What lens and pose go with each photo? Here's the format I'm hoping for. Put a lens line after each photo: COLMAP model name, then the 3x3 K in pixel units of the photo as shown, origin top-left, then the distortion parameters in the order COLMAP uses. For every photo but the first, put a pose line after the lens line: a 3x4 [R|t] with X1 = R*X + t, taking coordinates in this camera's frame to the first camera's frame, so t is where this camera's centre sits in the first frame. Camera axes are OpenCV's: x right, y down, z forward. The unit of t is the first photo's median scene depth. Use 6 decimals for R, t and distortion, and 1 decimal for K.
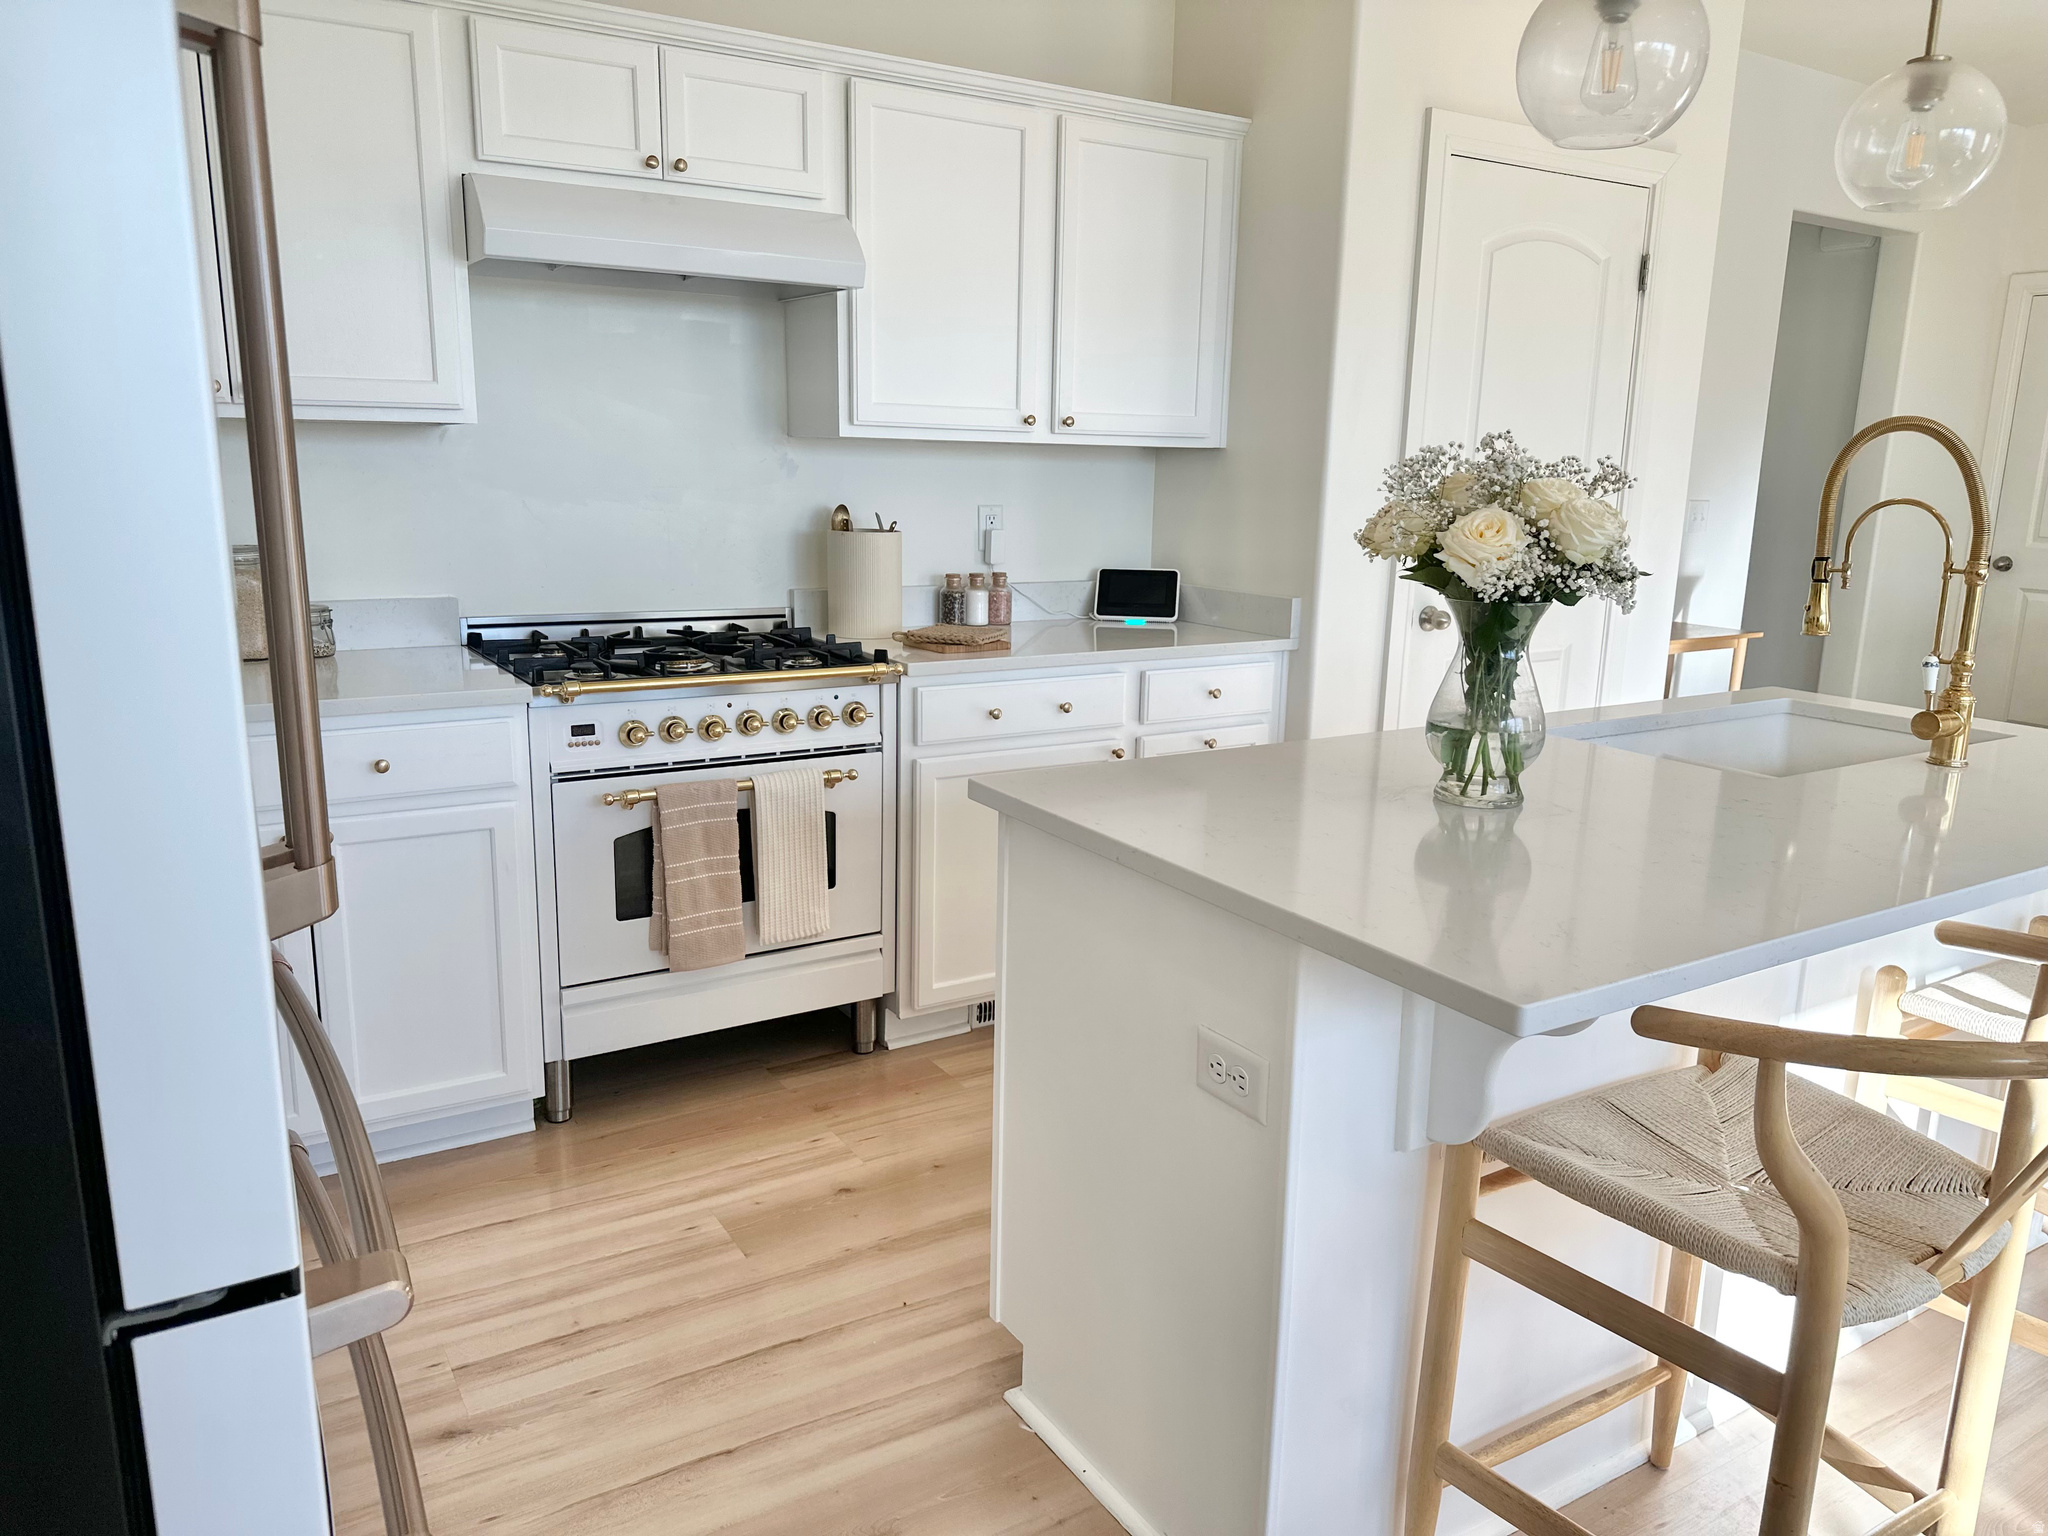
lens RADIAL K [[1423.6, 0, 1024.0], [0, 1423.6, 768.0], [0, 0, 1]] dist [0.154982, -0.239705]
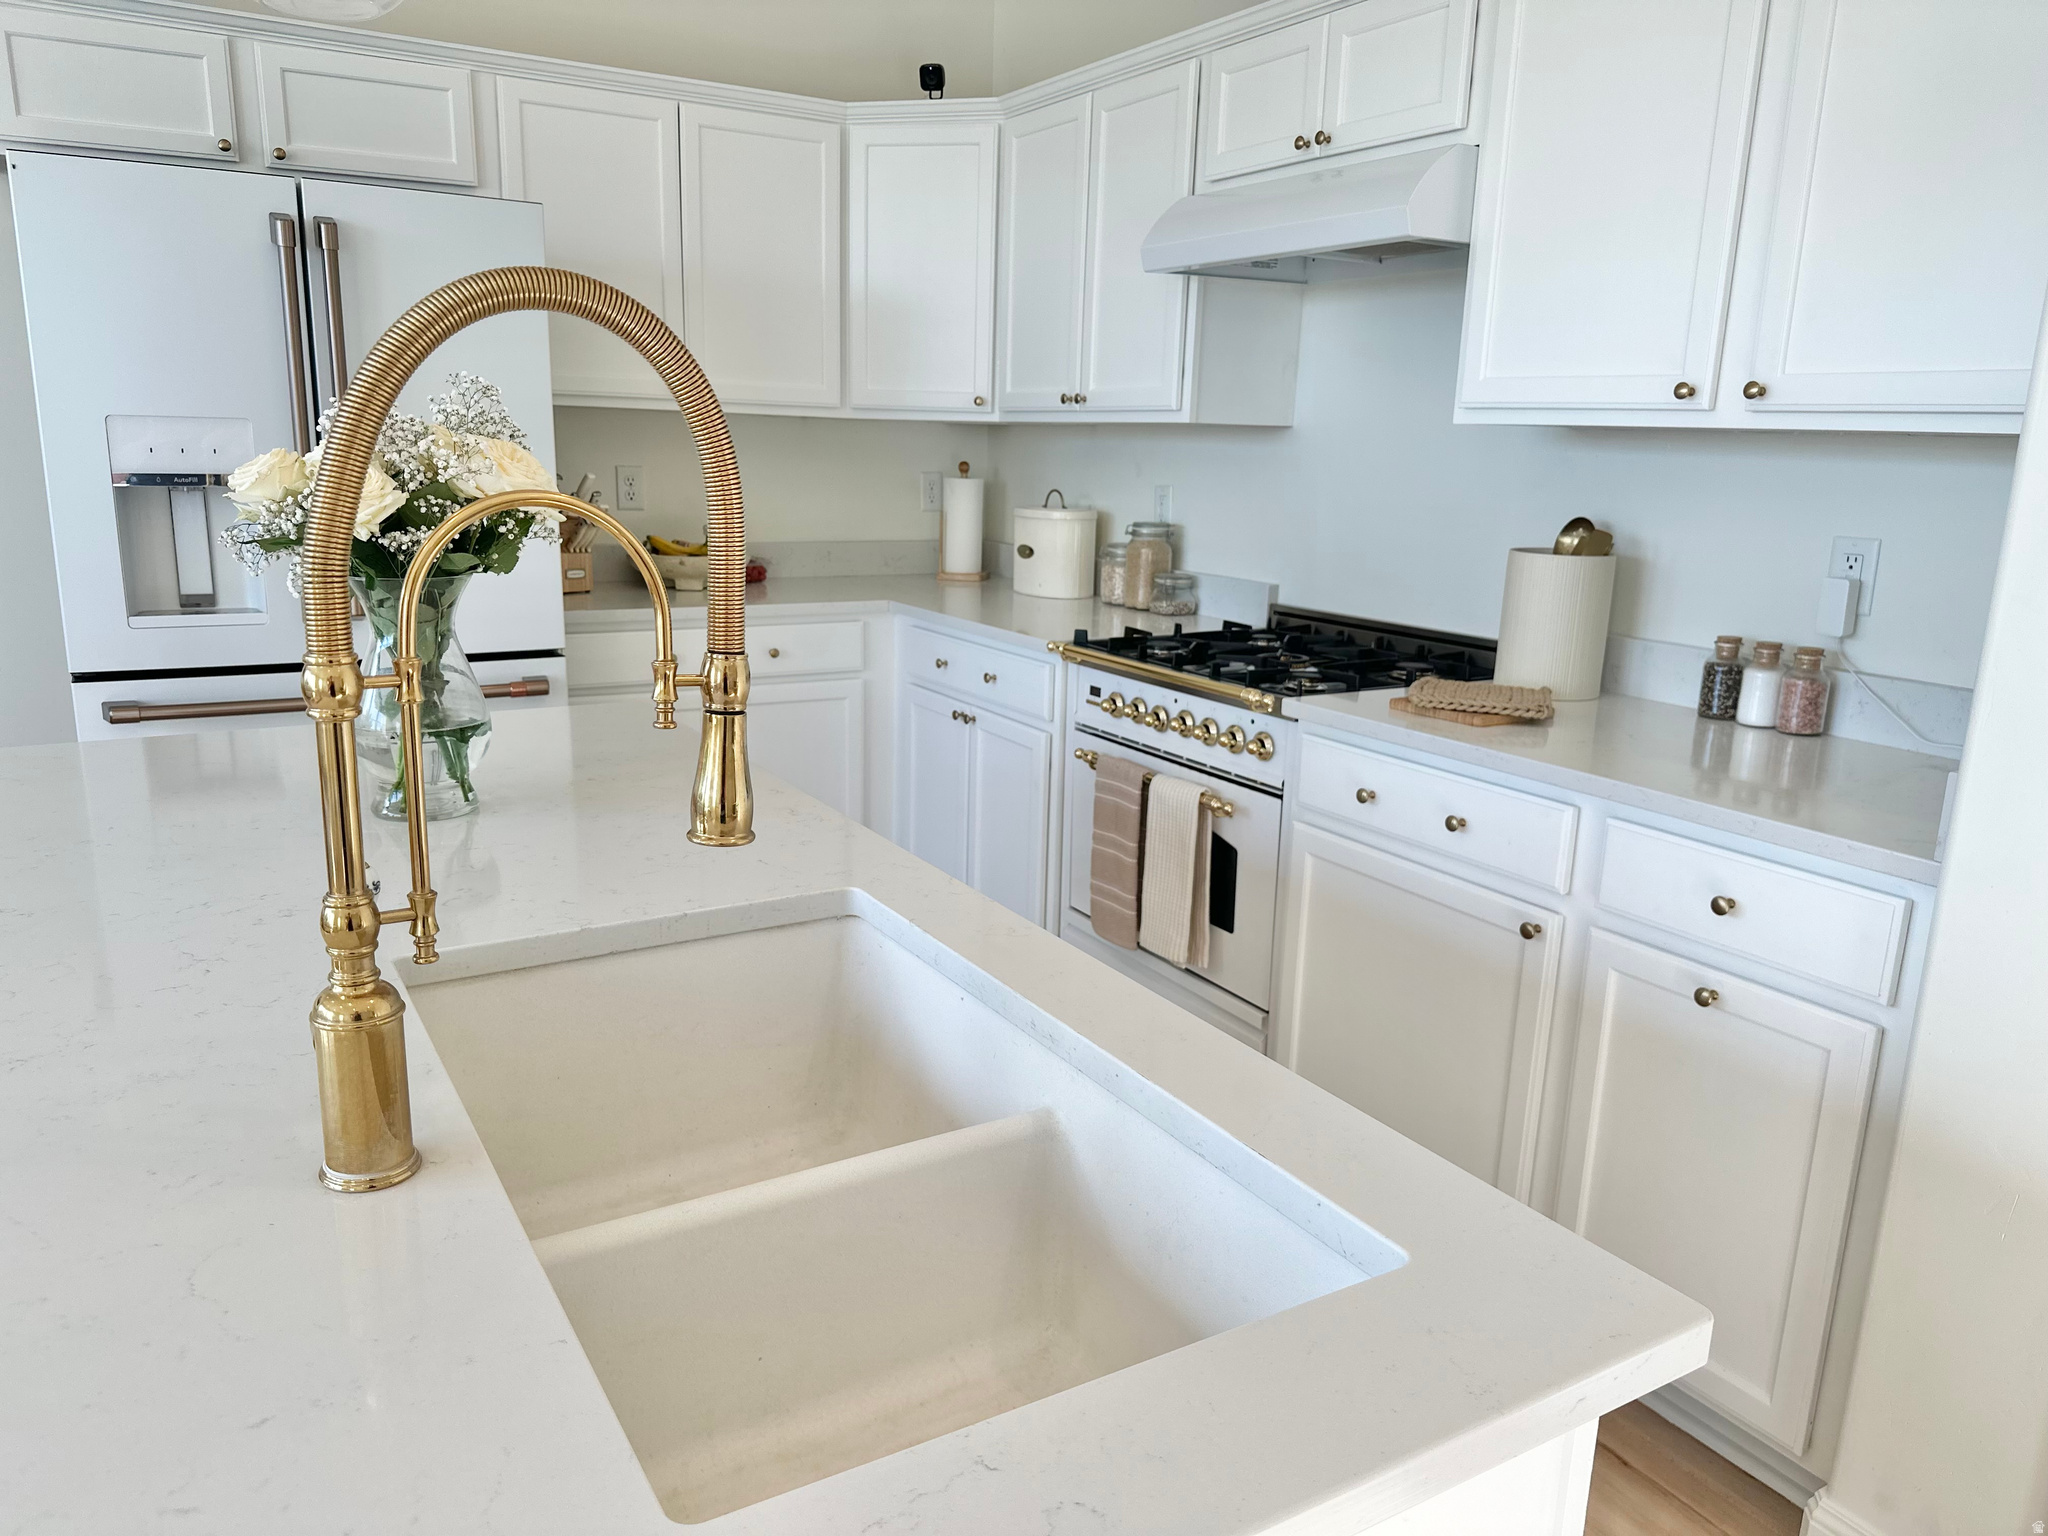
lens RADIAL K [[1423.6, 0, 1024.0], [0, 1423.6, 768.0], [0, 0, 1]] dist [0.154982, -0.239705]
pose [[0.012629, 0.210067, -0.977605, 0.730564], [-0.241880, 0.949289, 0.200858, -0.165711], [0.970224, 0.233927, 0.062800, 0.824663]]
